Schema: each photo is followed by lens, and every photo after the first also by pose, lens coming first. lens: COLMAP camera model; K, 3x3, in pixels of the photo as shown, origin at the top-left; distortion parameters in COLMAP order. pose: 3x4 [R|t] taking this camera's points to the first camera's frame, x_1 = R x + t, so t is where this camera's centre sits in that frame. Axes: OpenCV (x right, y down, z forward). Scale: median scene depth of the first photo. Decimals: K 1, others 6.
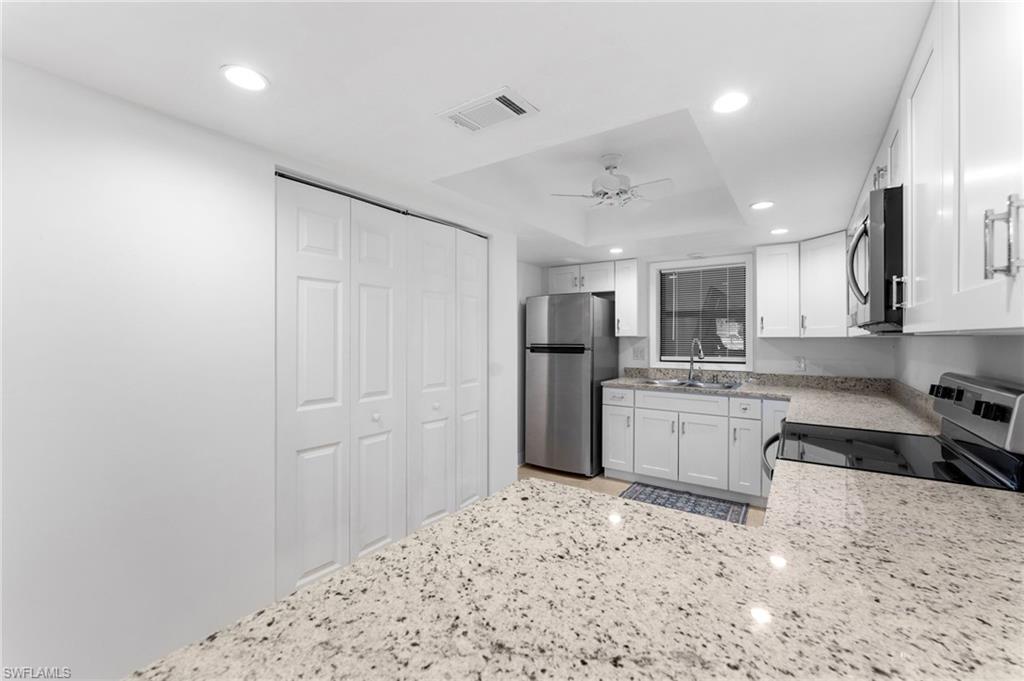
lens RADIAL K [[416.5, 0, 522.8], [0, 416.5, 338.2], [0, 0, 1]] dist [-0.003213, -0.001498]
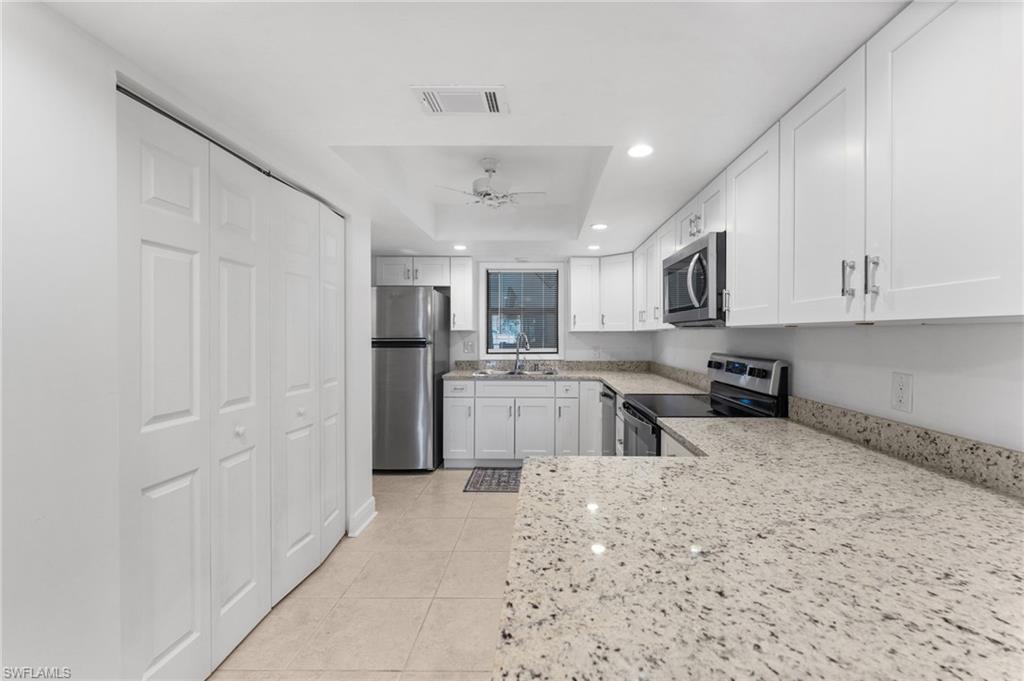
lens RADIAL K [[426.7, 0, 516.8], [0, 426.7, 339.6], [0, 0, 1]] dist [-0.006930, -0.001025]
pose [[0.835018, -0.007464, 0.550172, -0.281696], [0.001289, 0.999932, 0.011610, 0.008011], [-0.550221, -0.008986, 0.834971, 0.041104]]
